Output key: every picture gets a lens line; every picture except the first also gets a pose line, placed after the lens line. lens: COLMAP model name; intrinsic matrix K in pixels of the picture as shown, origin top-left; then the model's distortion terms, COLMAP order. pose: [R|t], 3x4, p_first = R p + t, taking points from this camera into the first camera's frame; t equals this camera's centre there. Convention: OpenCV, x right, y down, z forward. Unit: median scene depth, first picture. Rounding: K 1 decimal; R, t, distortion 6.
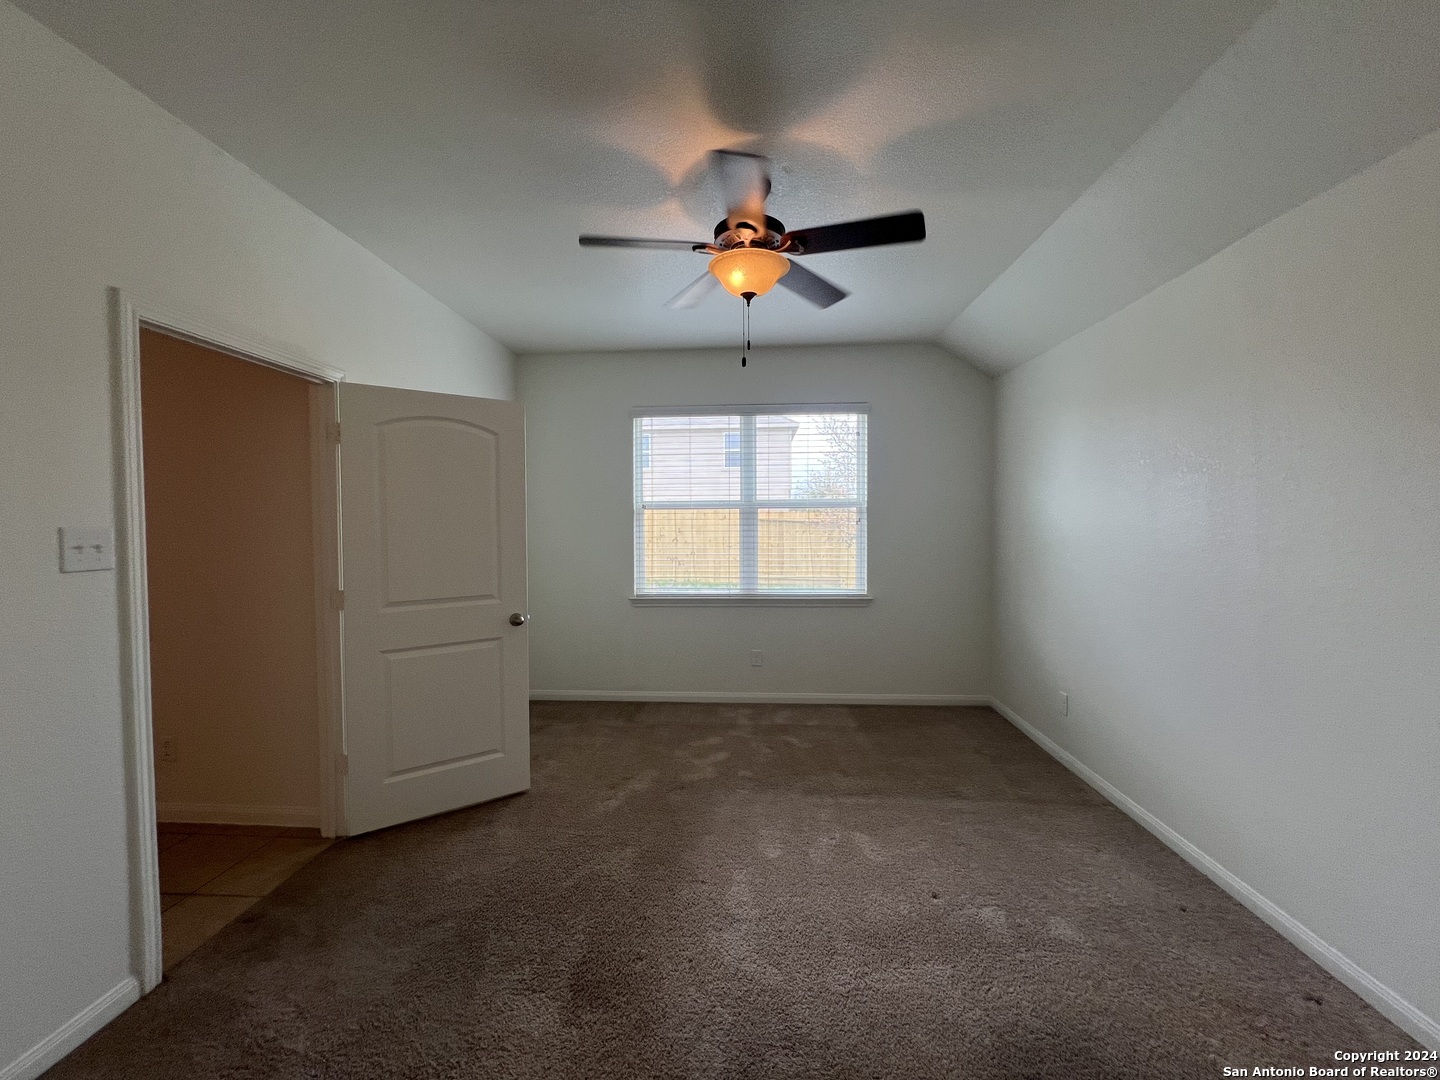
lens RADIAL K [[578.9, 0, 720.0], [0, 578.9, 540.0], [0, 0, 1]] dist [-0.002615, 0.000065]
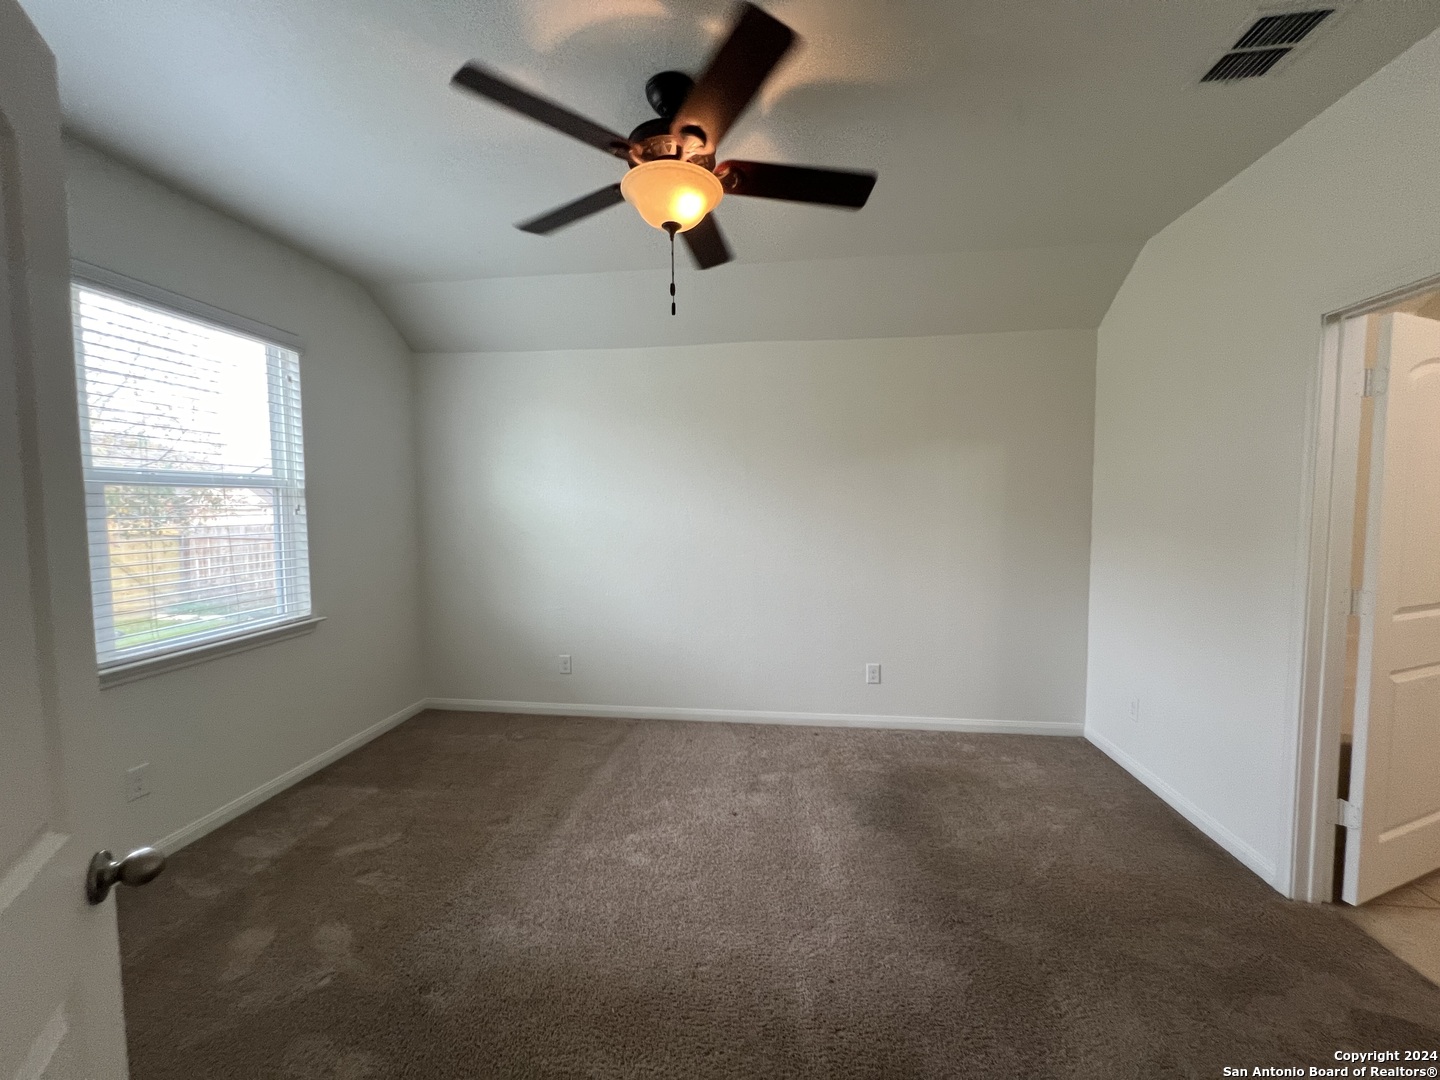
lens RADIAL K [[578.9, 0, 720.0], [0, 578.9, 540.0], [0, 0, 1]] dist [-0.002615, 0.000065]
pose [[0.049767, -0.065806, 0.996591, -0.493175], [0.027226, 0.997546, 0.064510, -0.033410], [-0.998390, 0.023922, 0.051436, 0.562852]]
